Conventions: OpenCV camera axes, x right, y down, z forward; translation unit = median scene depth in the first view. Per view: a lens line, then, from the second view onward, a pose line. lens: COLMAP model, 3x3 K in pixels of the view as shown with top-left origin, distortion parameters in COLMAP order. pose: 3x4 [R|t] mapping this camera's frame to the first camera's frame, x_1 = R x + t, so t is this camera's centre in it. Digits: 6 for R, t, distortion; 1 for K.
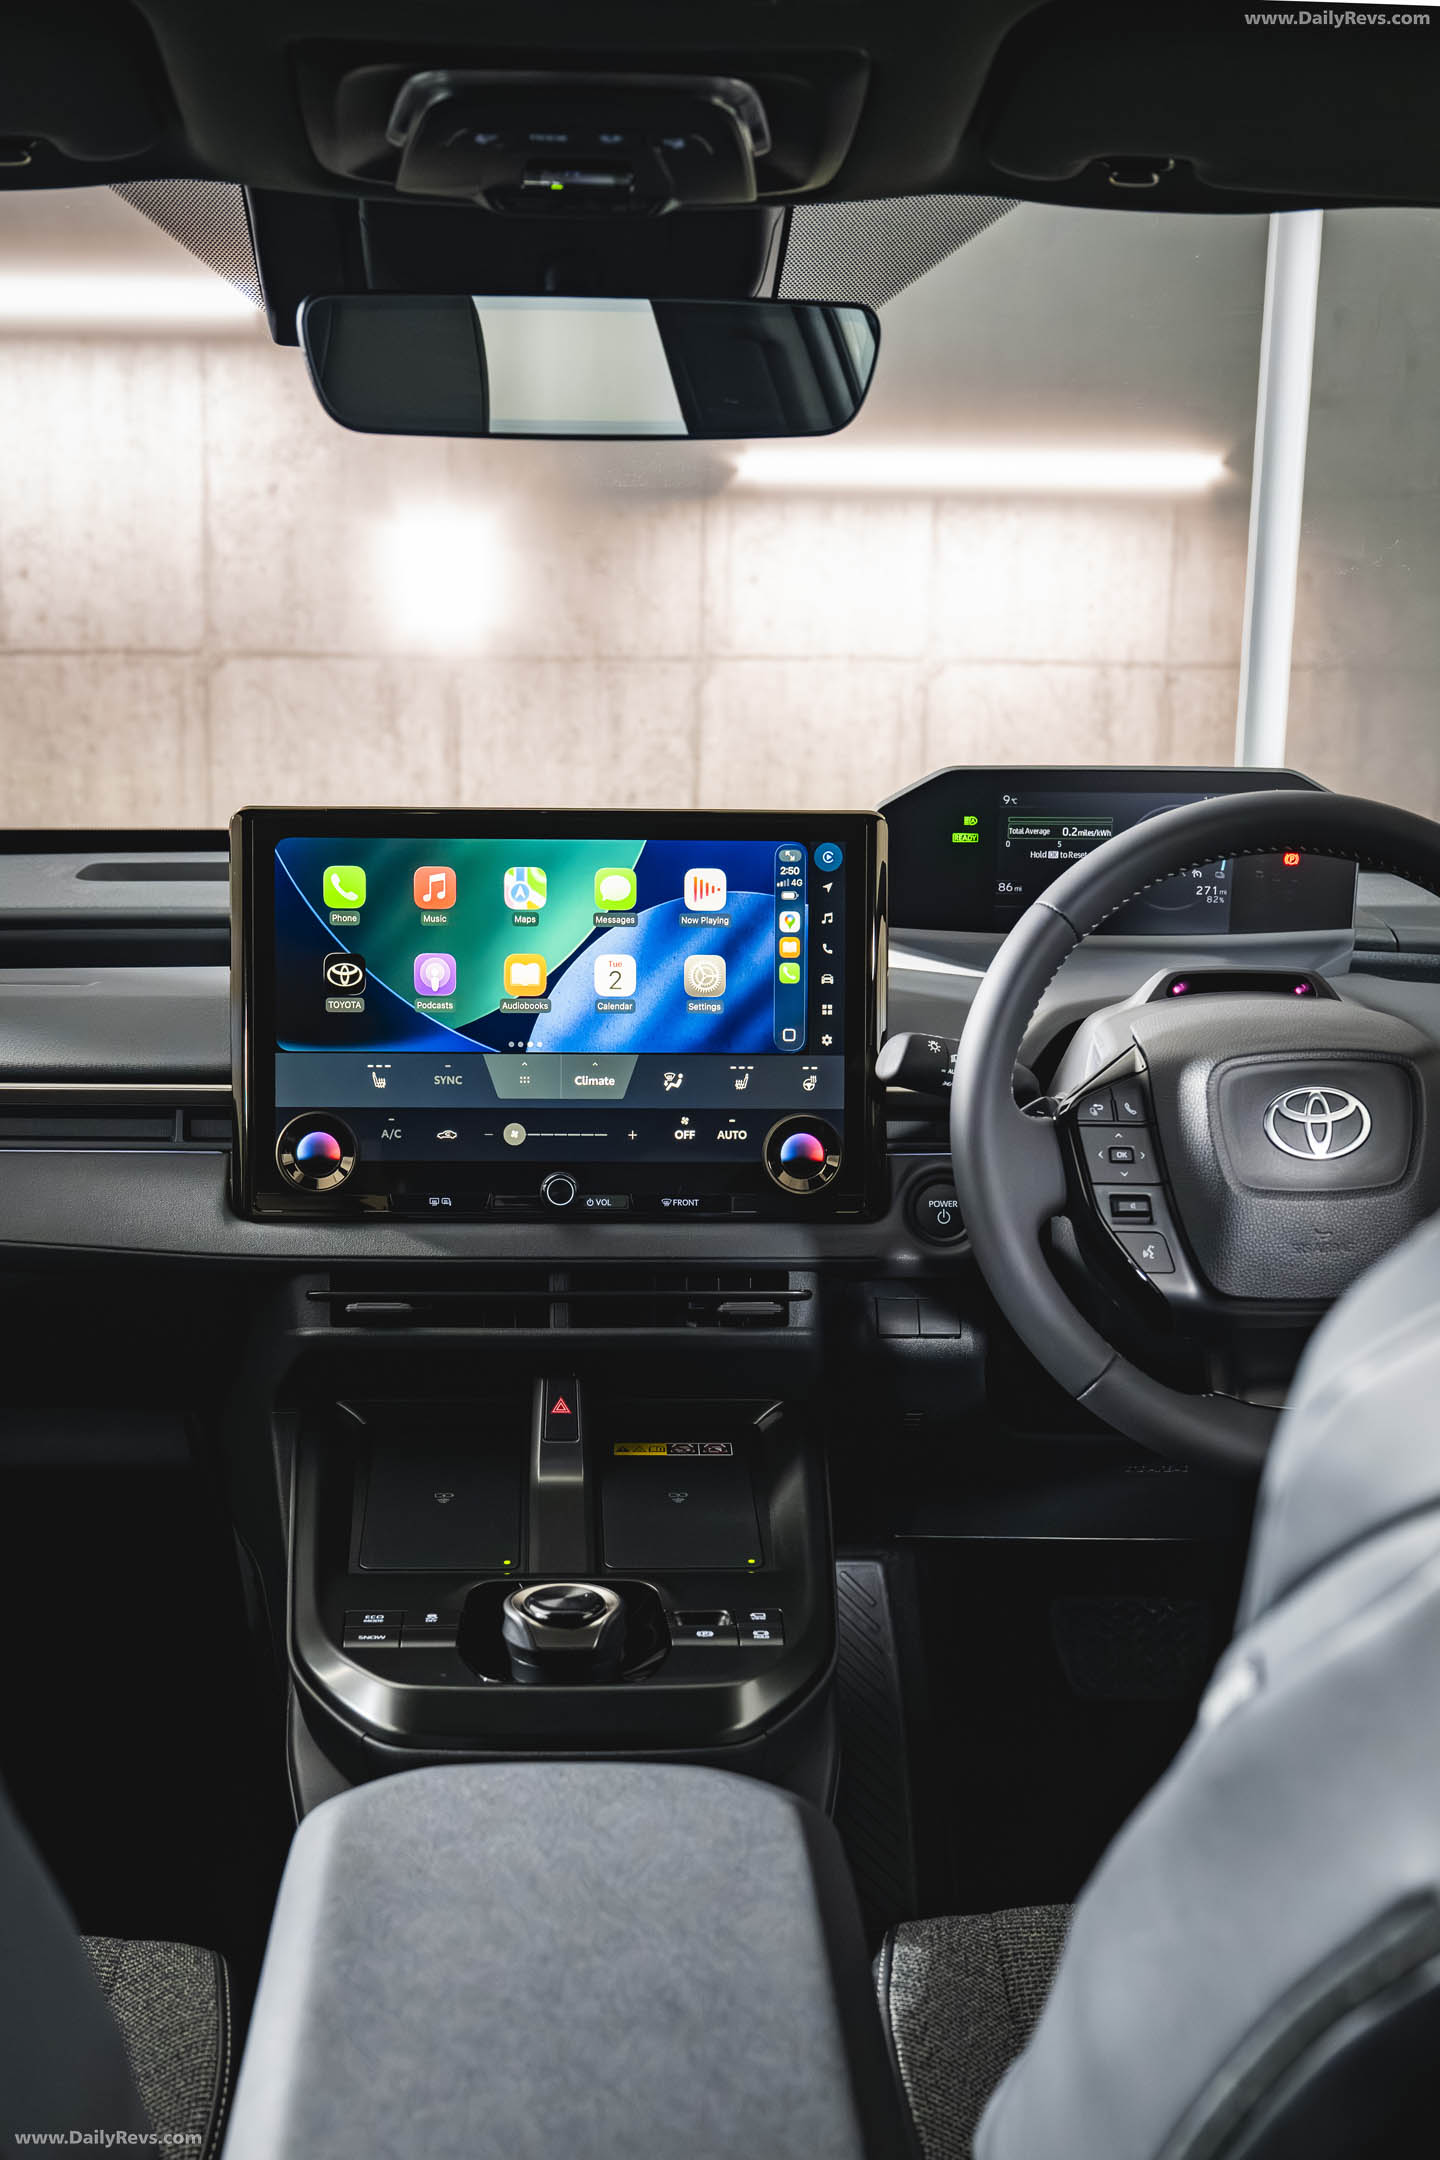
lens RADIAL K [[2712.7, 0, 610.8], [0, 2712.7, 1299.8], [0, 0, 1]] dist [-0.007845, 0.025257]
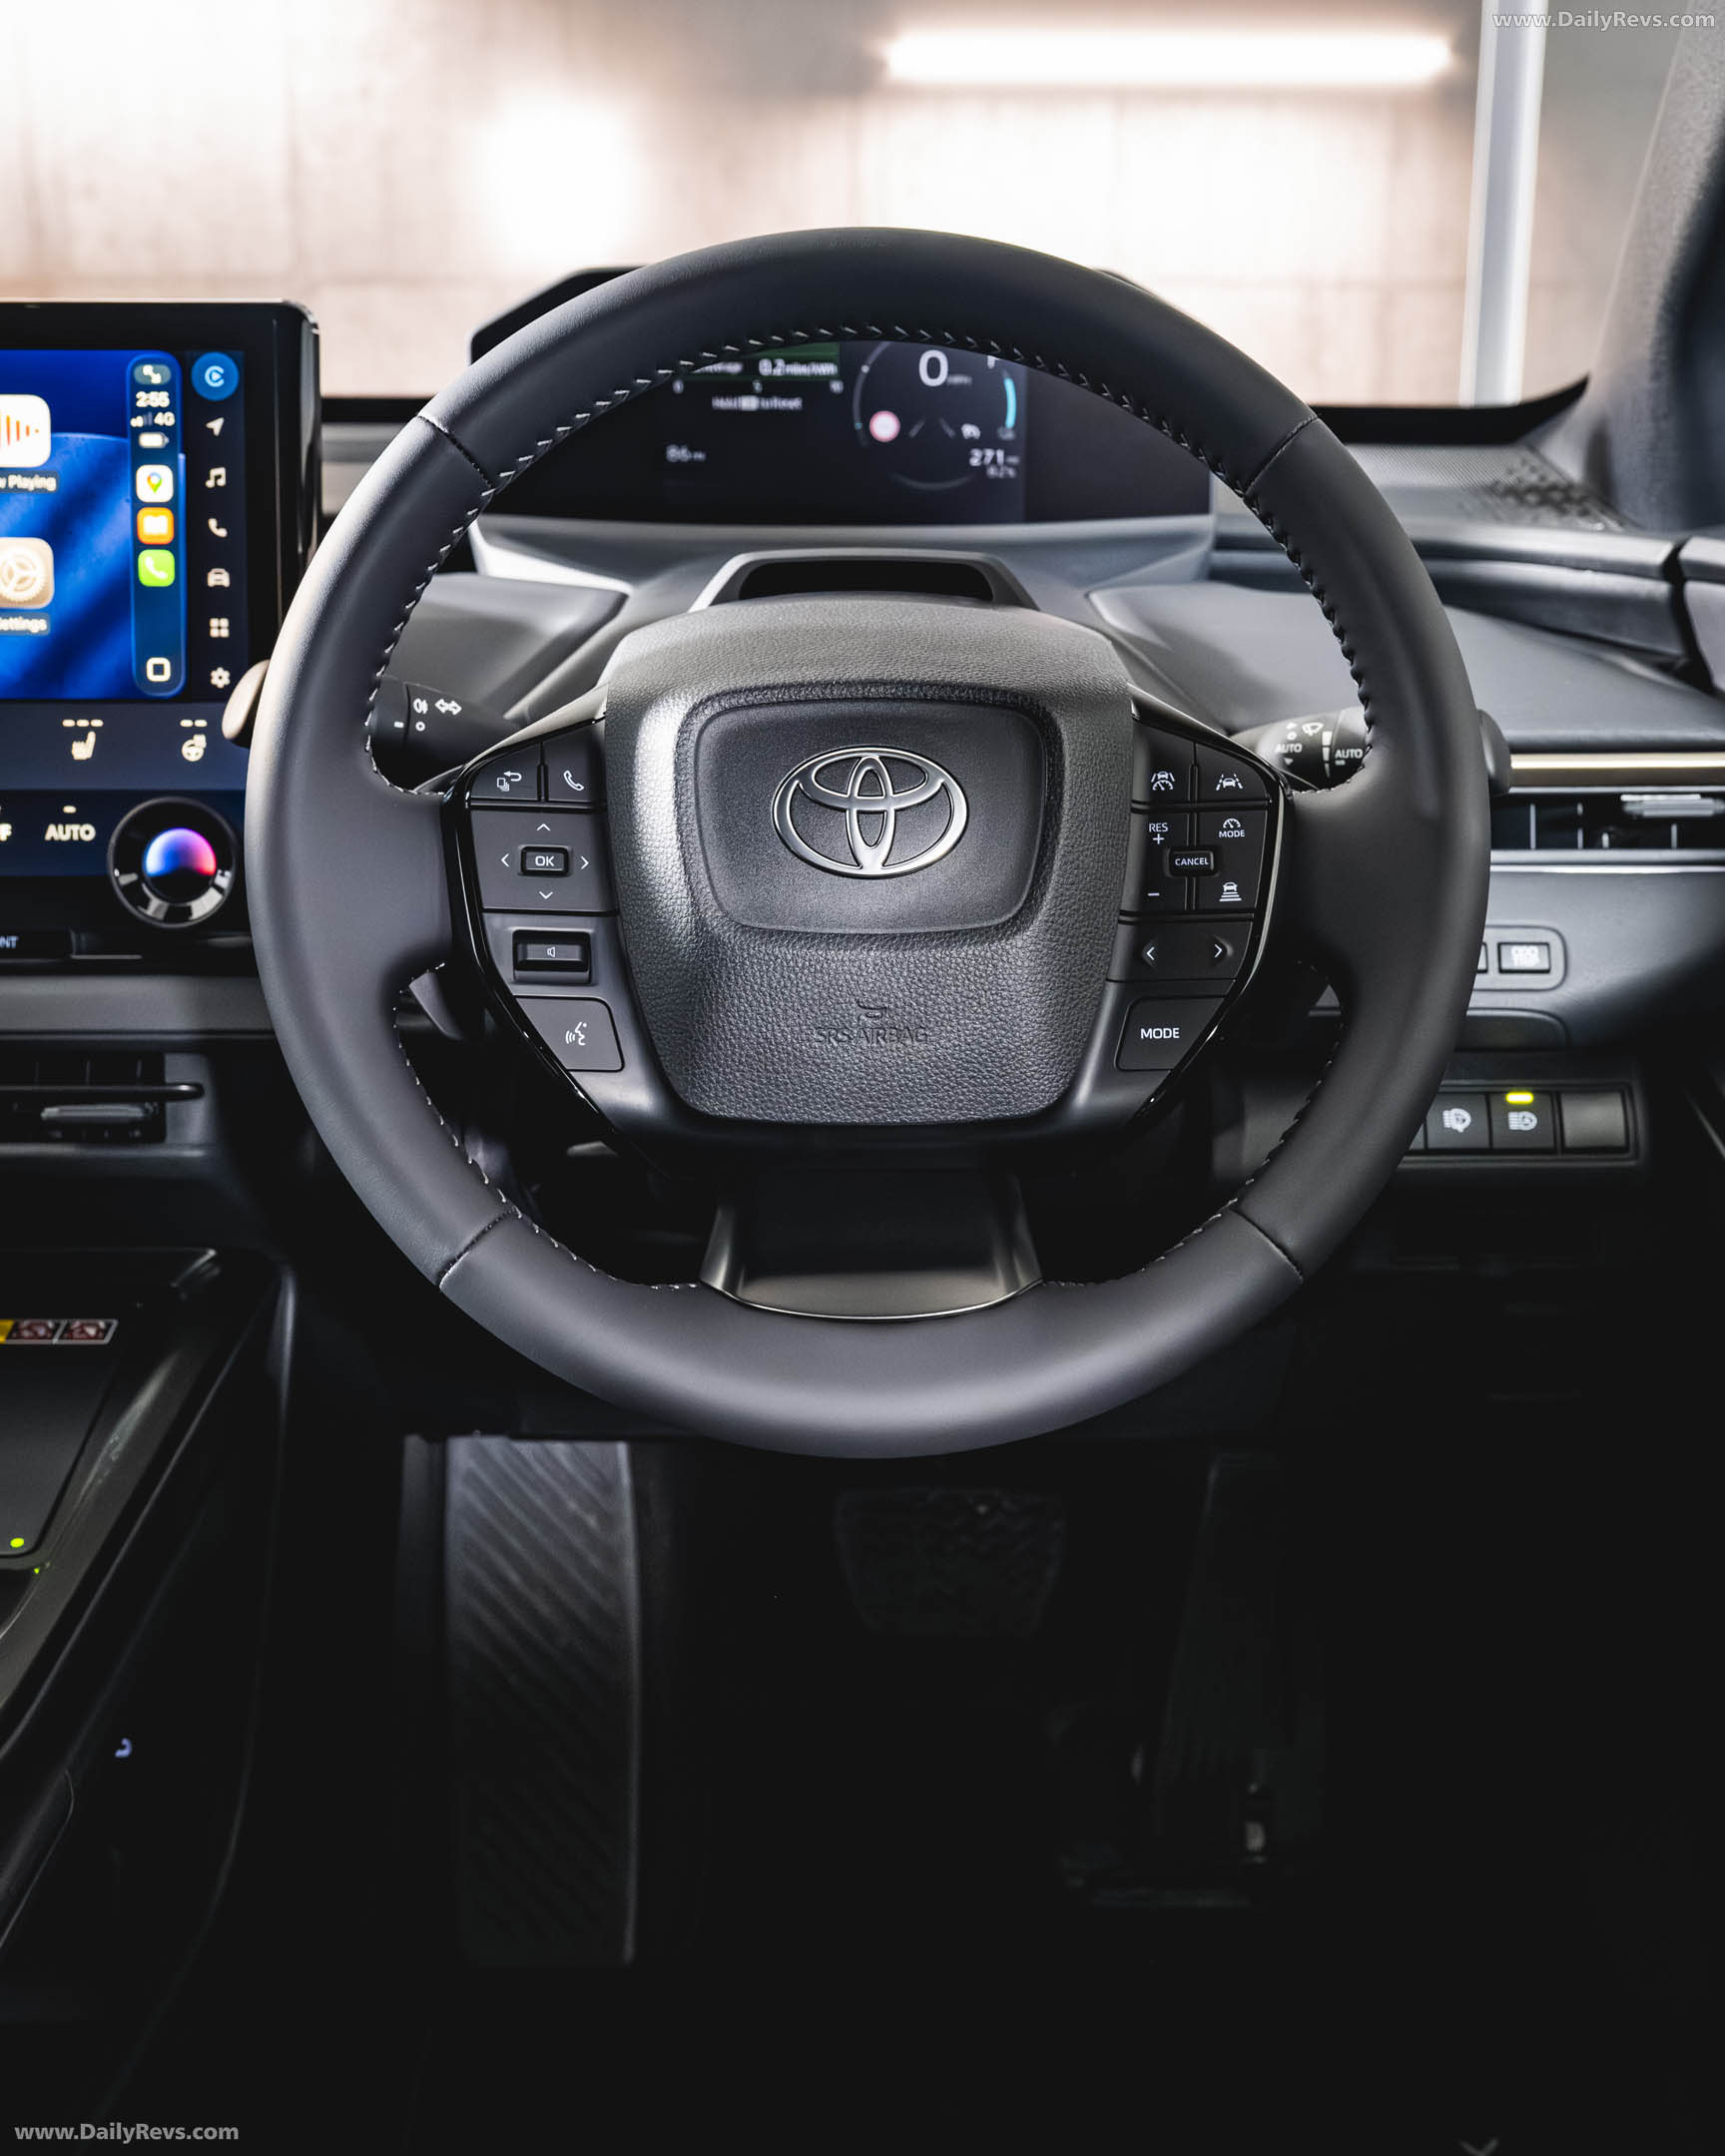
lens RADIAL K [[2715.7, 0, 862.5], [0, 2715.7, 1078.0], [0, 0, 1]] dist [0.008263, -0.009959]
pose [[0.999414, 0.001302, -0.034217, 0.247199], [-0.000136, 0.999420, 0.034054, -0.026104], [0.034242, -0.034029, 0.998834, 0.387951]]
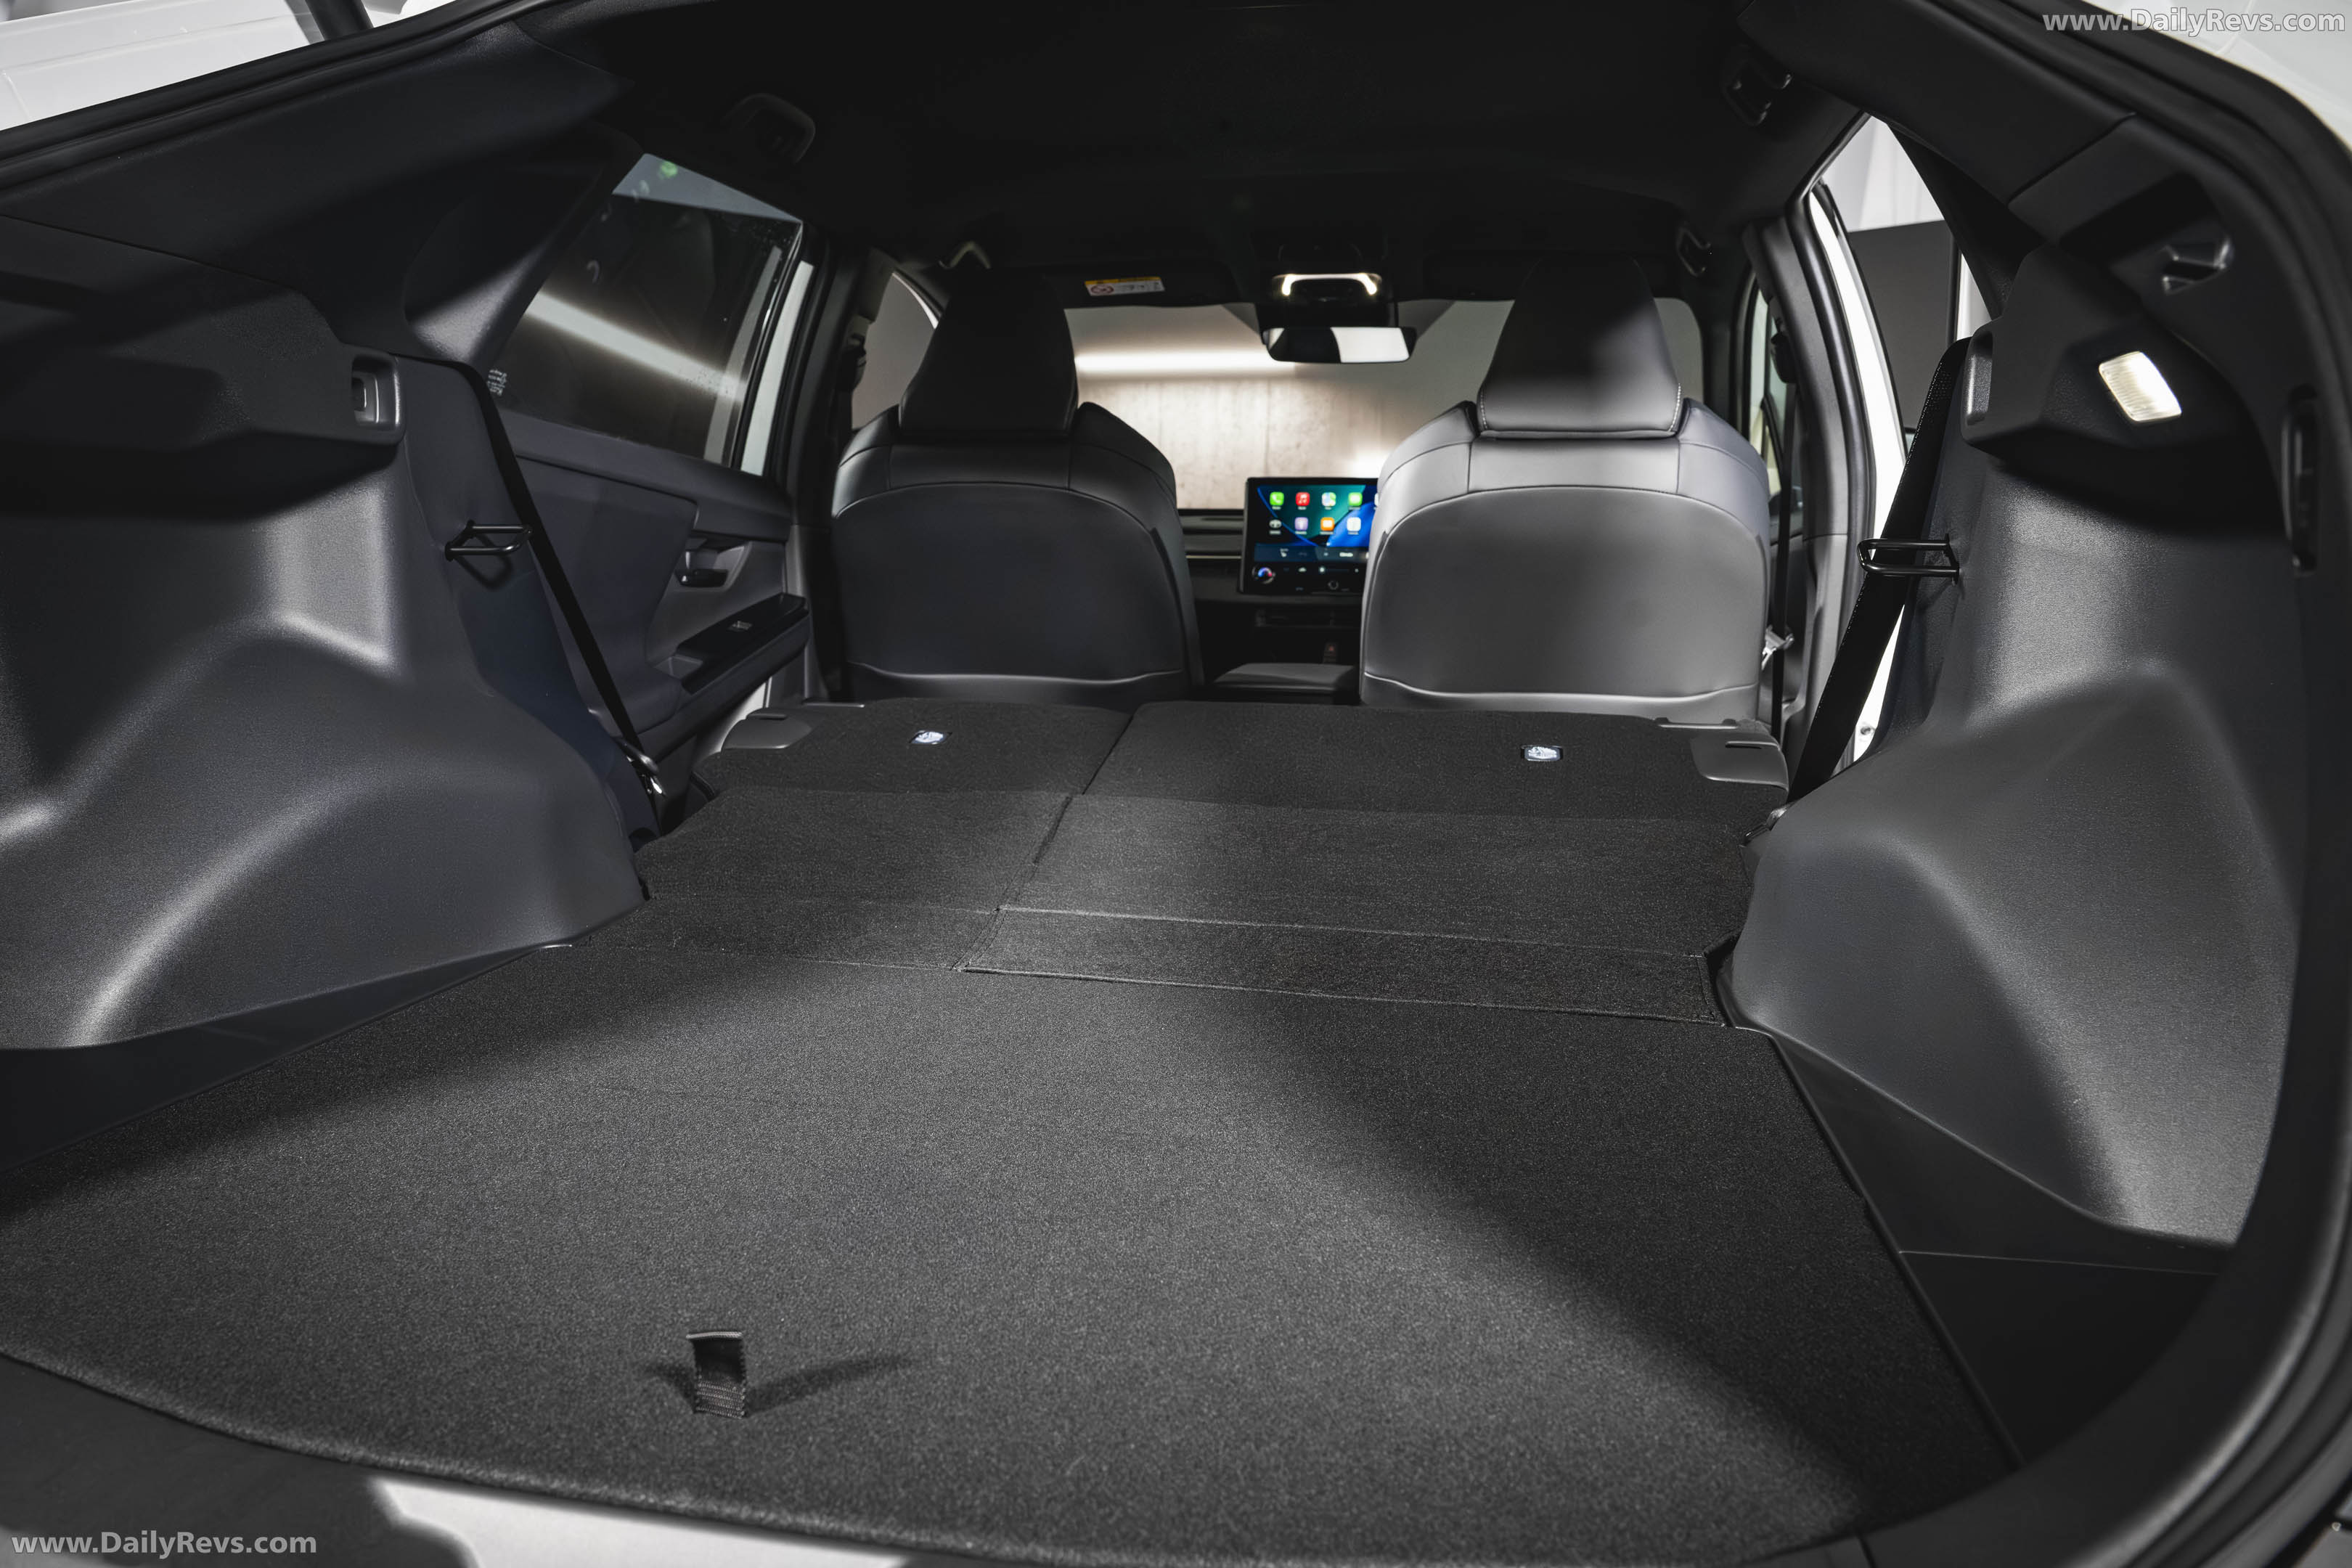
lens RADIAL K [[1697.5, 0, 1088.7], [0, 1697.5, 857.6], [0, 0, 1]] dist [-0.003519, -0.001623]
pose [[0.967410, 0.044302, -0.249310, 0.232424], [-0.063775, 0.995465, -0.070578, 0.476363], [0.245053, 0.084177, 0.965849, -1.130629]]
